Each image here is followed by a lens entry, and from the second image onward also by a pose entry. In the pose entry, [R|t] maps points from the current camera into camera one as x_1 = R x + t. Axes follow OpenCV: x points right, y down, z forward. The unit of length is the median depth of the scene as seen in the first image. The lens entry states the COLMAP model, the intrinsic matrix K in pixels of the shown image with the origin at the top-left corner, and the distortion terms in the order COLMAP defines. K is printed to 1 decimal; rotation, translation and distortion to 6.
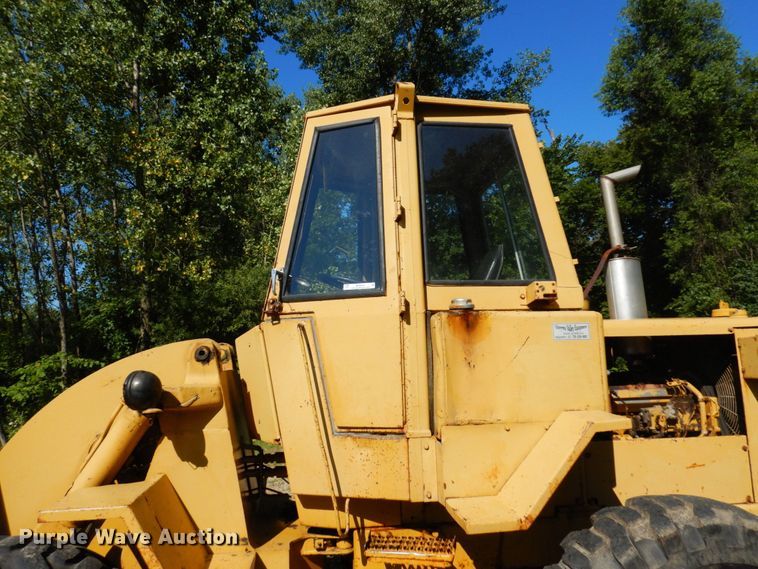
lens RADIAL K [[538.9, 0, 378.4], [0, 538.9, 281.7], [0, 0, 1]] dist [0.005685, -0.006328]
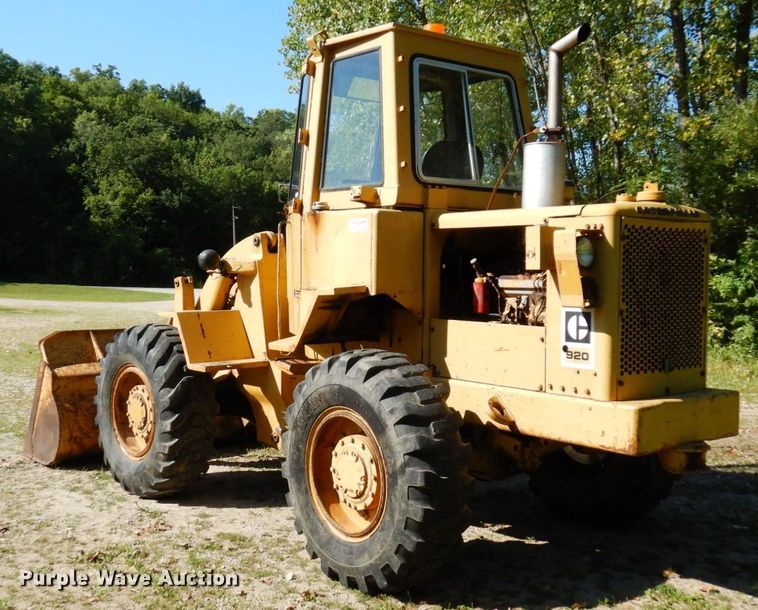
lens RADIAL K [[909.9, 0, 377.7], [0, 909.9, 316.2], [0, 0, 1]] dist [0.007226, 0.028934]
pose [[0.534159, 0.074004, -0.842139, 2.041390], [0.099433, 0.983747, 0.149517, -0.013695], [0.839516, -0.163602, 0.518119, -0.118810]]
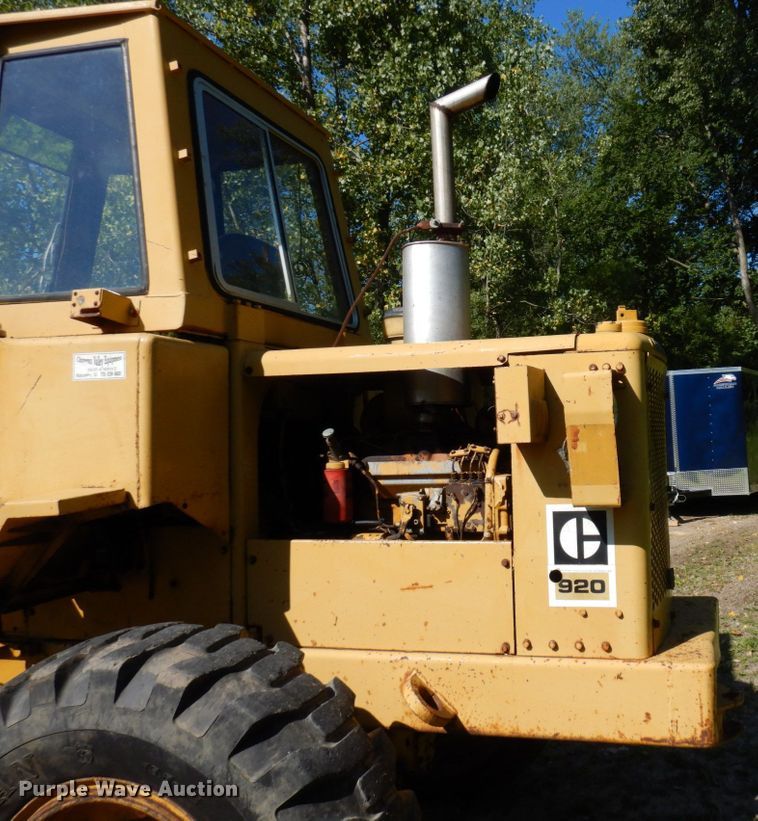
lens RADIAL K [[781.7, 0, 551.3], [0, 781.7, 409.7], [0, 0, 1]] dist [0.001528, 0.002034]
pose [[0.946897, -0.009999, -0.321381, 1.055383], [0.048016, 0.992706, 0.110586, 0.060944], [0.317931, -0.120145, 0.940471, 0.269515]]
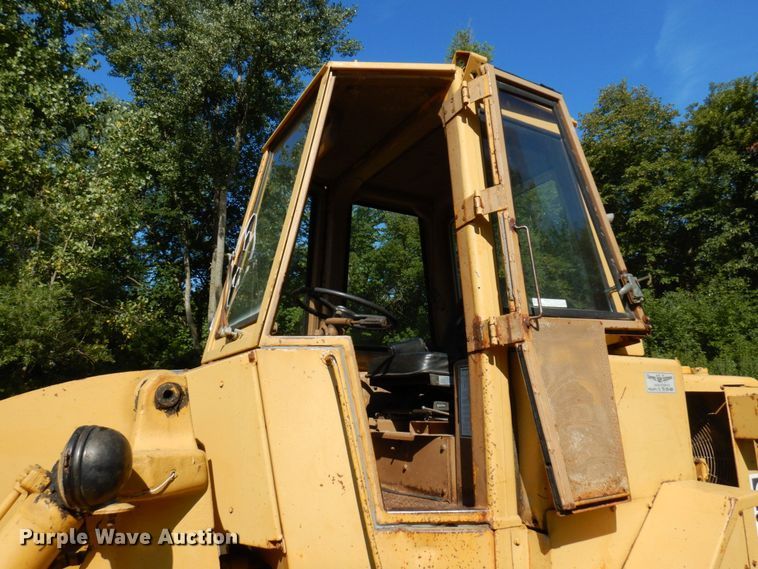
lens RADIAL K [[538.9, 0, 378.4], [0, 538.9, 281.7], [0, 0, 1]] dist [0.005685, -0.006328]
pose [[0.920753, 0.110352, 0.374215, -0.333603], [-0.076193, 0.991557, -0.104926, 0.053782], [-0.382635, 0.068098, 0.921387, 0.358215]]
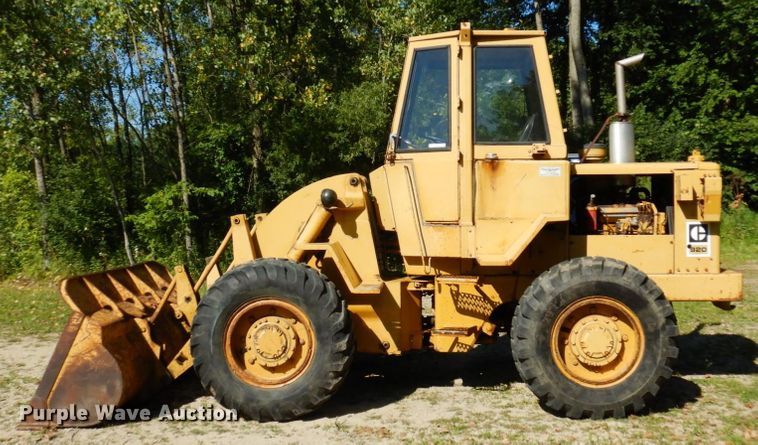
lens RADIAL K [[811.9, 0, 418.1], [0, 811.9, 221.8], [0, 0, 1]] dist [0.005220, -0.000062]
pose [[0.986415, 0.020095, -0.163037, 0.337085], [0.007879, 0.985560, 0.169143, -0.192018], [0.164082, -0.168130, 0.972013, -1.635902]]
